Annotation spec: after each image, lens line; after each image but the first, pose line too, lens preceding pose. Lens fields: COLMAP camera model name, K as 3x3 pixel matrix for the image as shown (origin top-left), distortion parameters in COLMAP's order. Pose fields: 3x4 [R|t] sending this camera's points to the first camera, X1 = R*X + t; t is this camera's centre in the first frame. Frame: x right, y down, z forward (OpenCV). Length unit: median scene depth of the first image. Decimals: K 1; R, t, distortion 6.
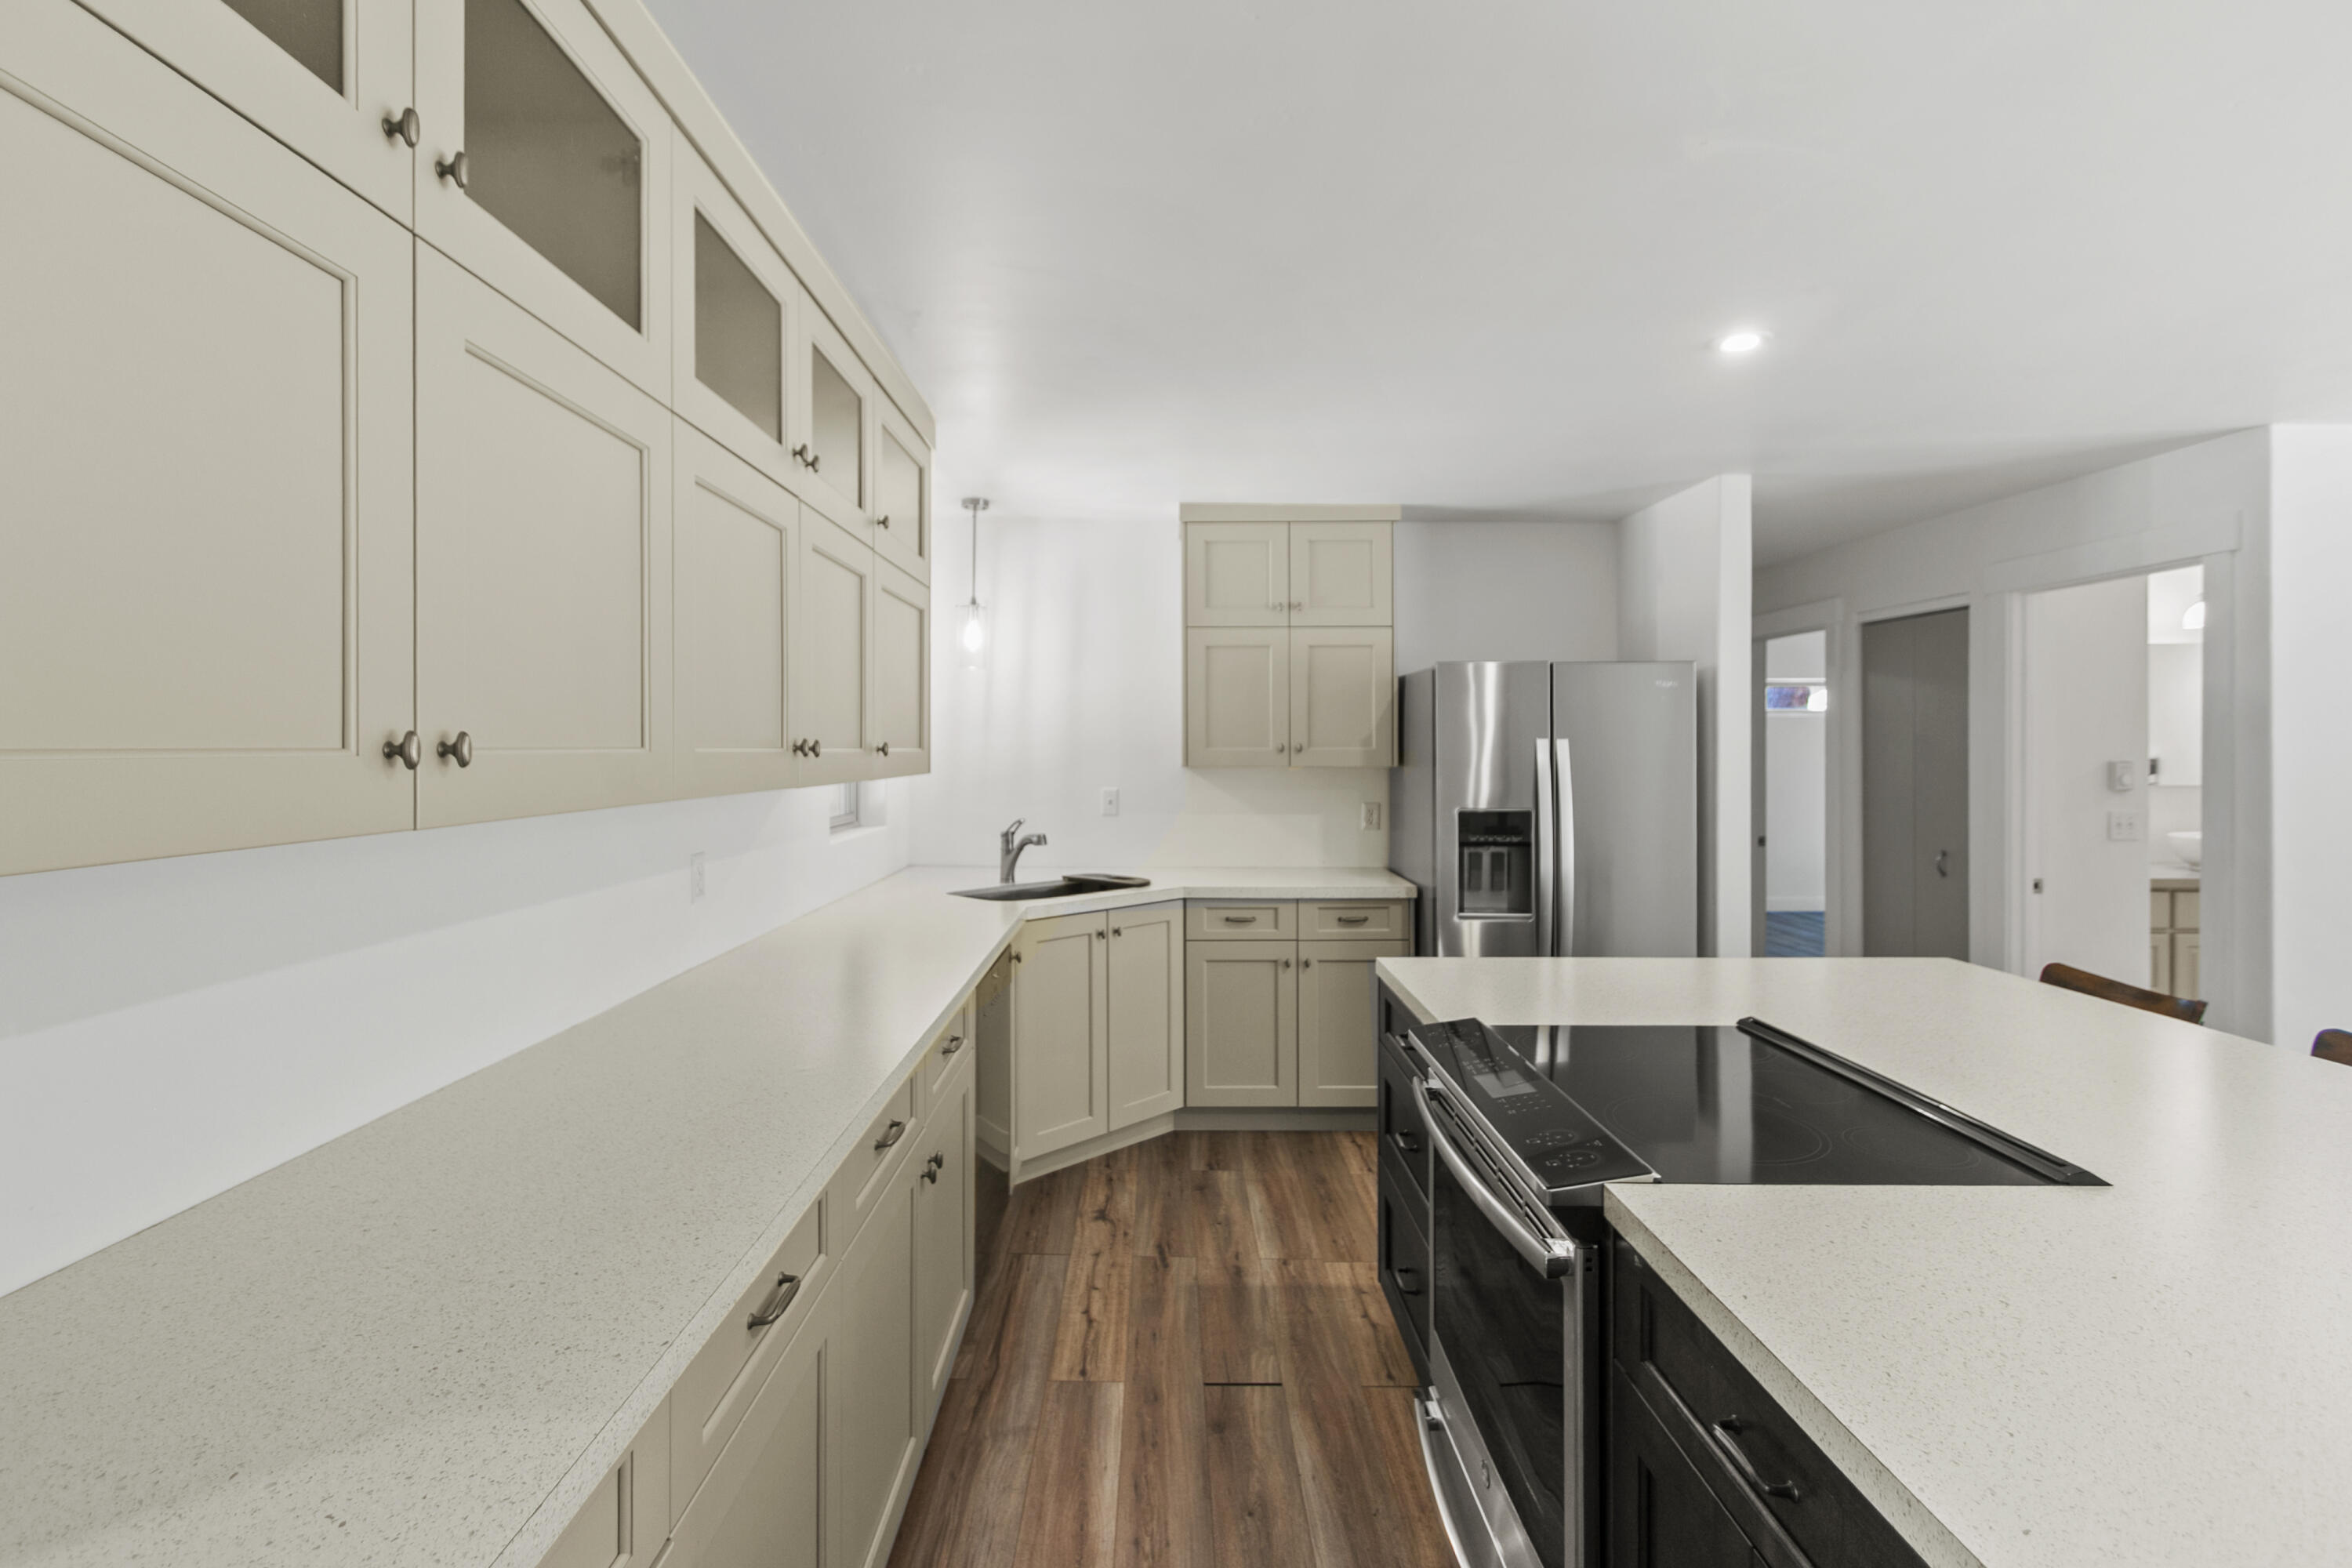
lens RADIAL K [[1082.1, 0, 1169.0], [0, 1082.1, 752.0], [0, 0, 1]] dist [-0.002530, 0.000007]
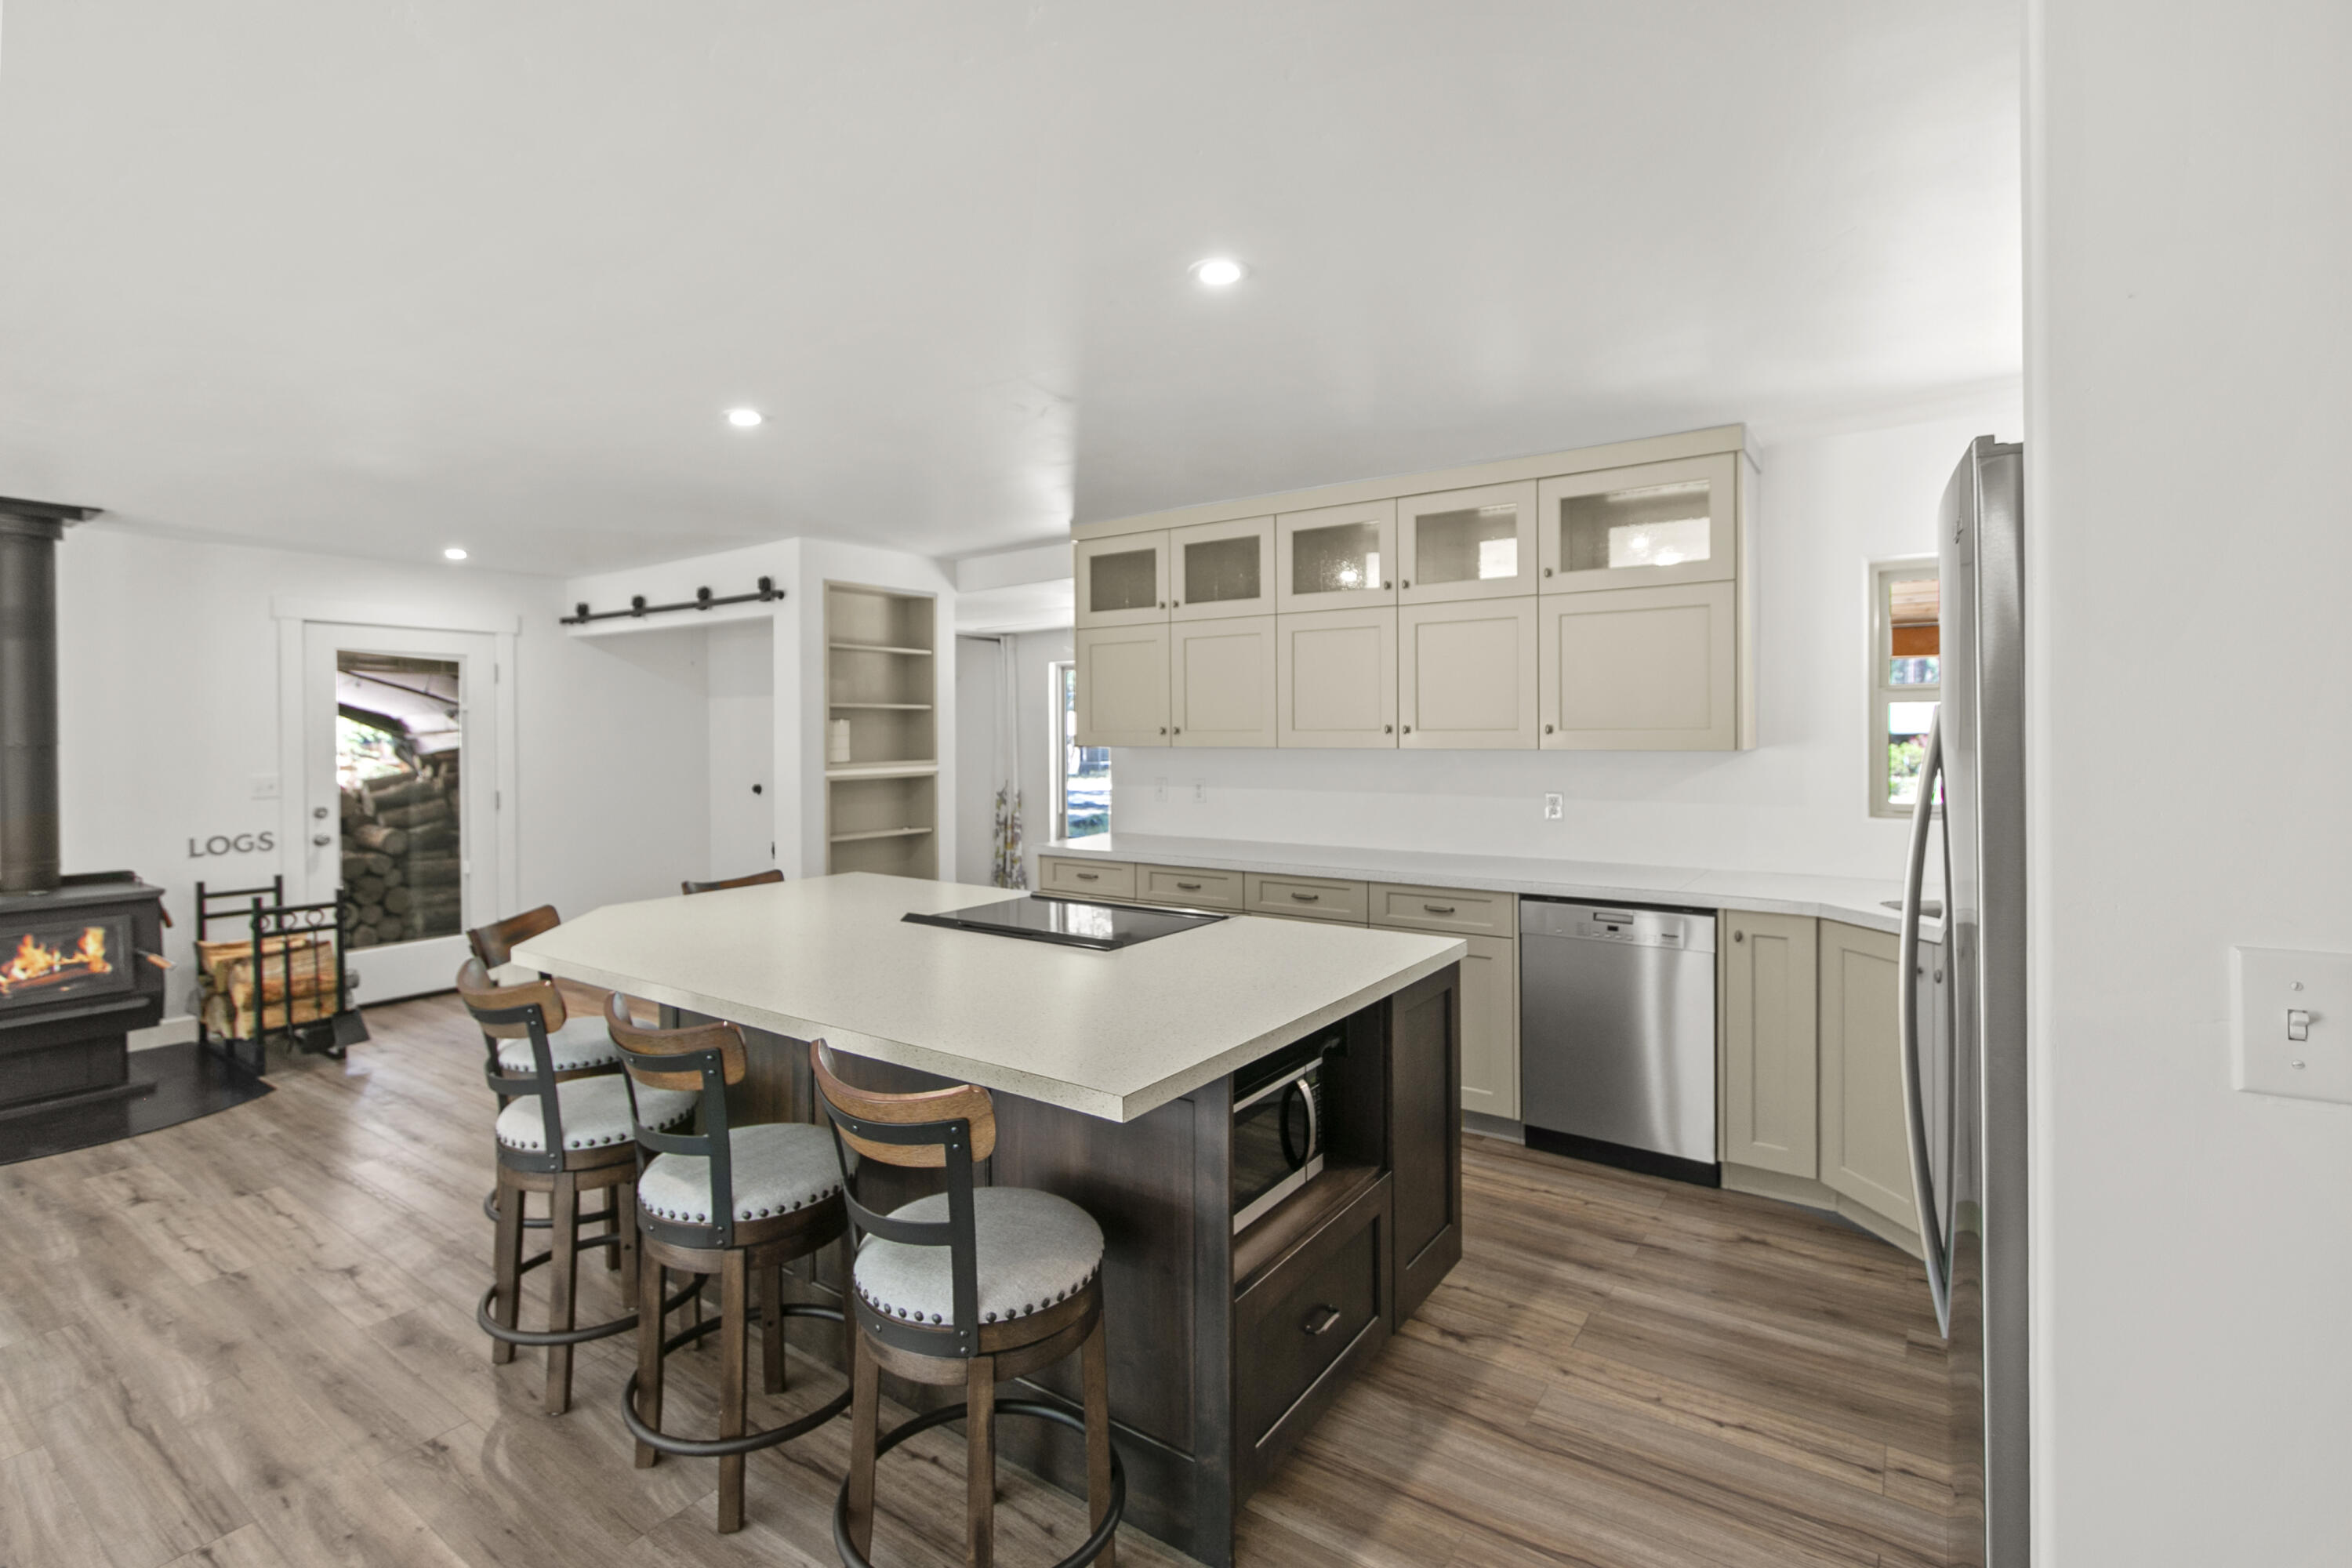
lens RADIAL K [[1079.6, 0, 1155.3], [0, 1079.6, 740.2], [0, 0, 1]] dist [-0.000140, 0.000030]
pose [[-0.581027, 0.011359, -0.813805, 0.759638], [-0.001469, 0.999886, 0.015005, -0.005668], [0.813883, 0.009914, -0.580944, 0.874545]]
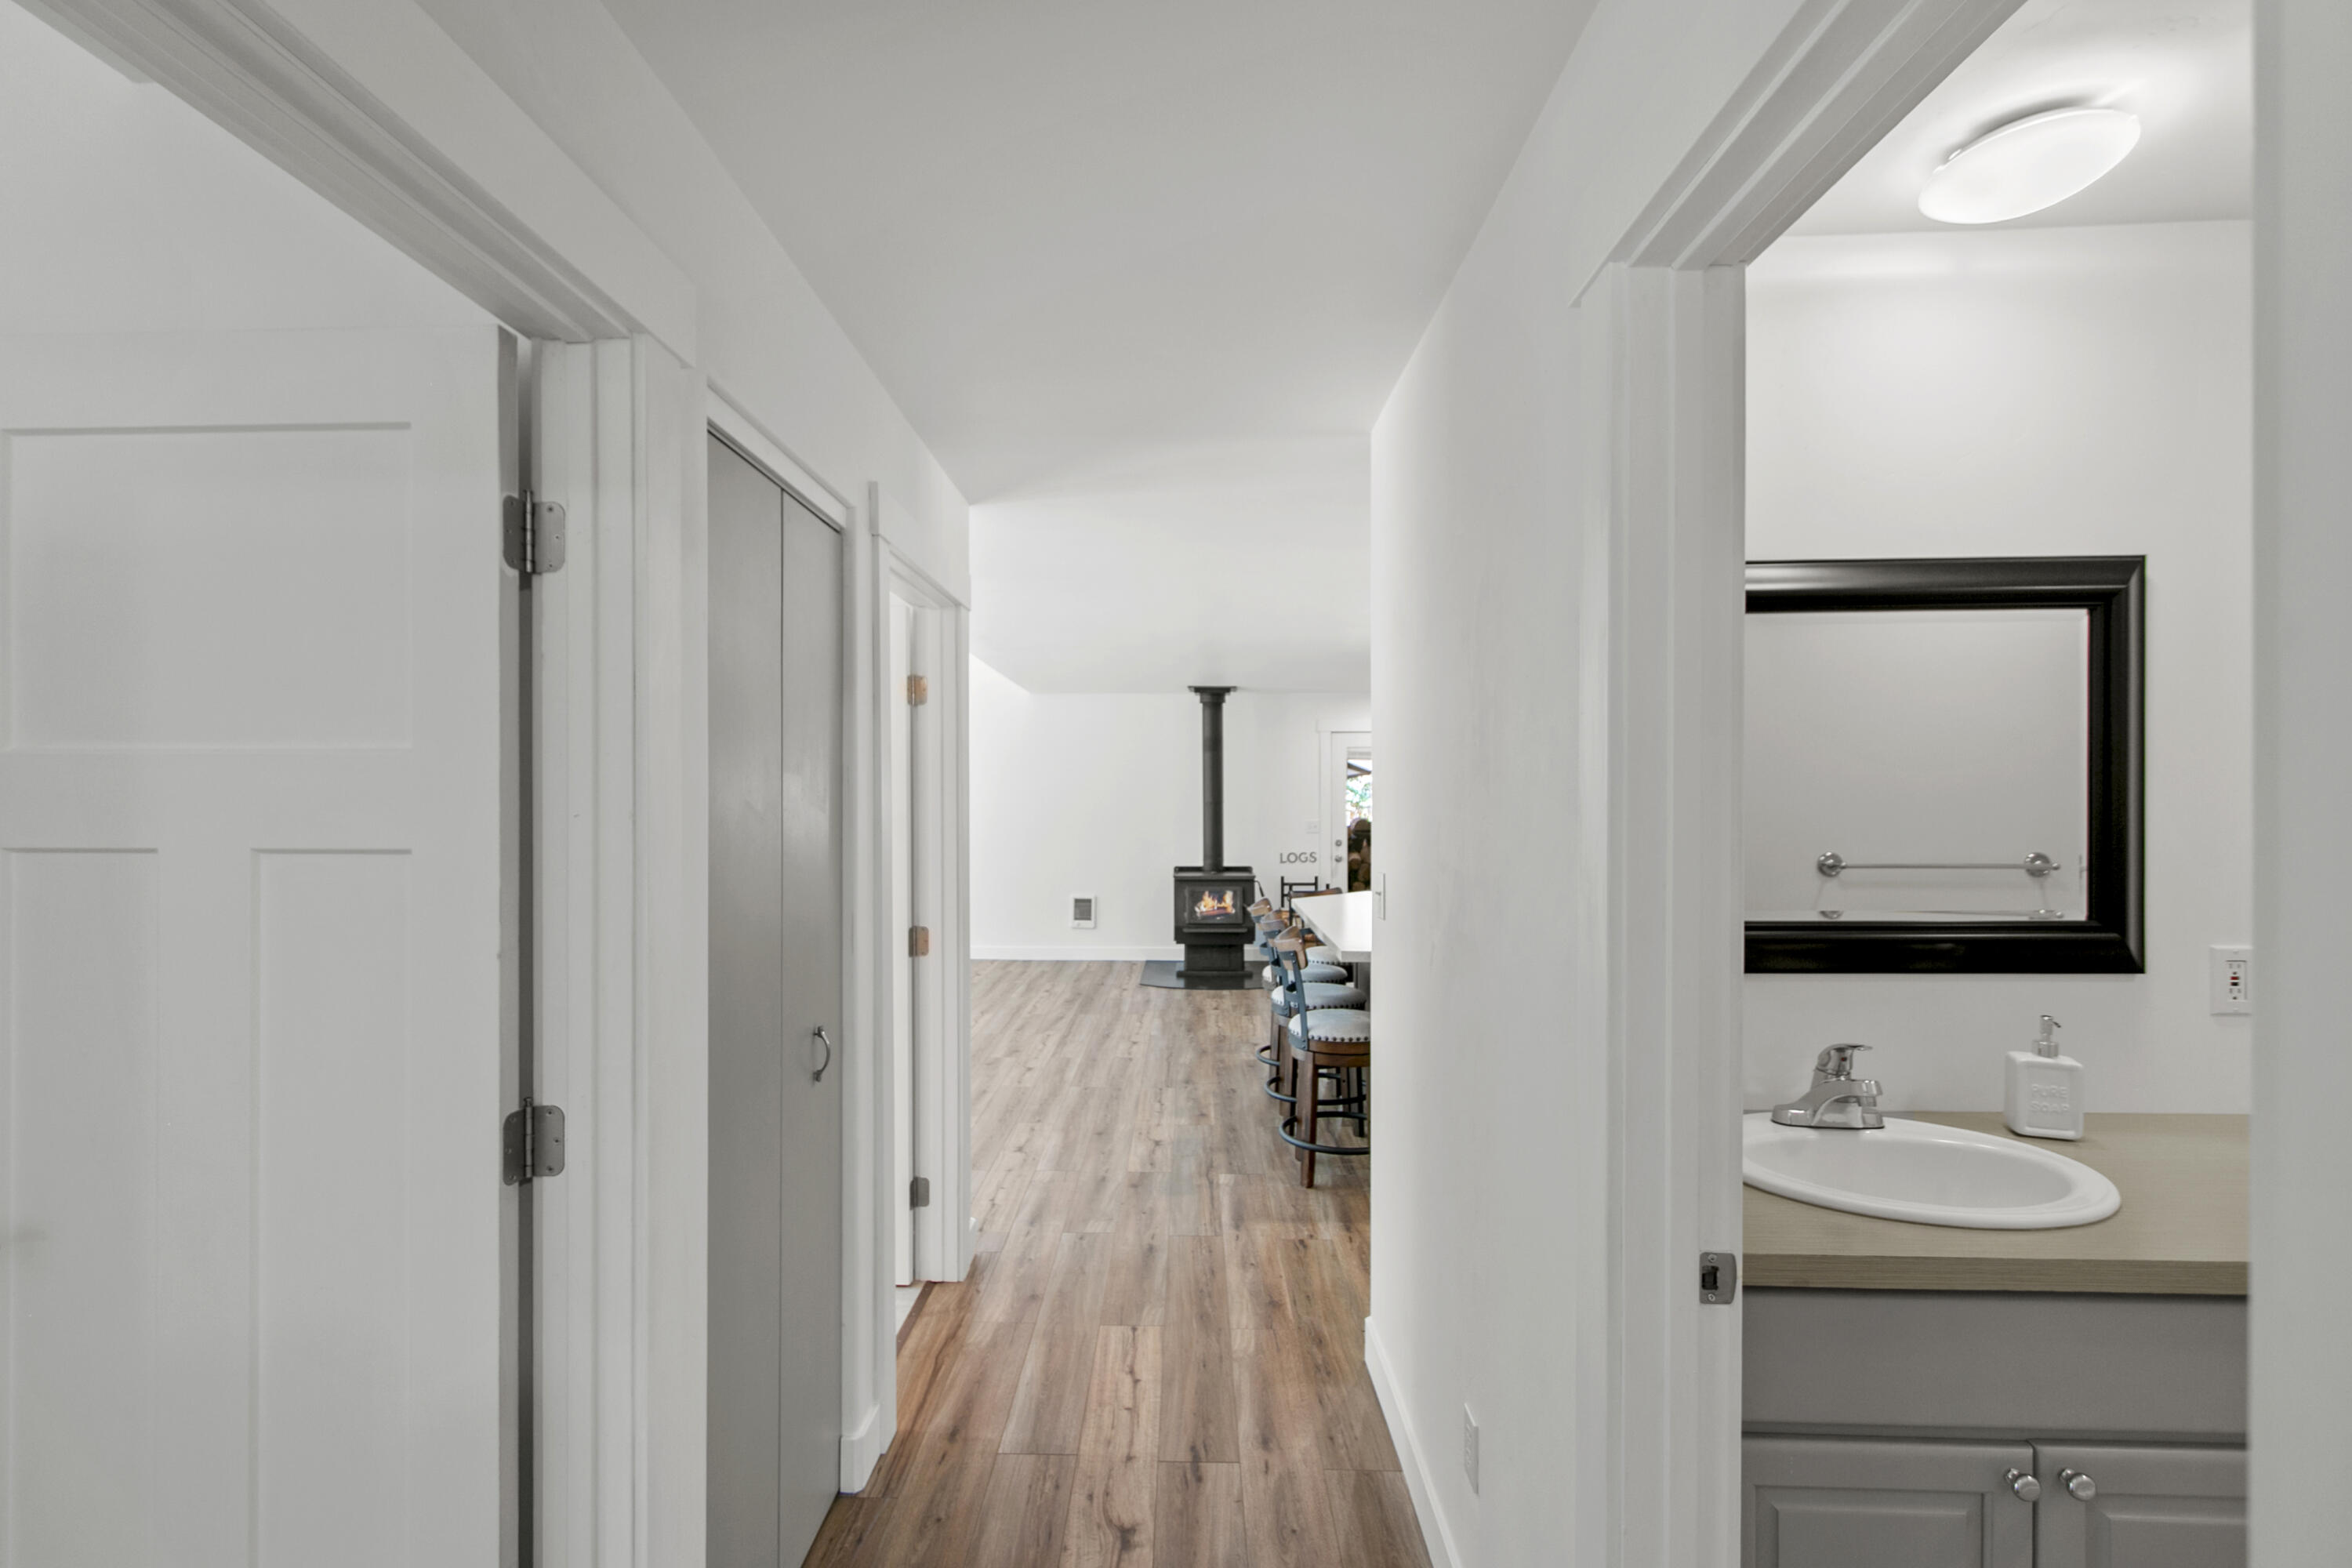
lens RADIAL K [[1074.2, 0, 1163.3], [0, 1074.2, 803.2], [0, 0, 1]] dist [-0.001197, -0.000146]
pose [[-0.999667, 0.000098, 0.025813, 0.590469], [0.000479, 0.999891, 0.014762, -0.013709], [-0.025808, 0.014770, -0.999558, 1.554261]]
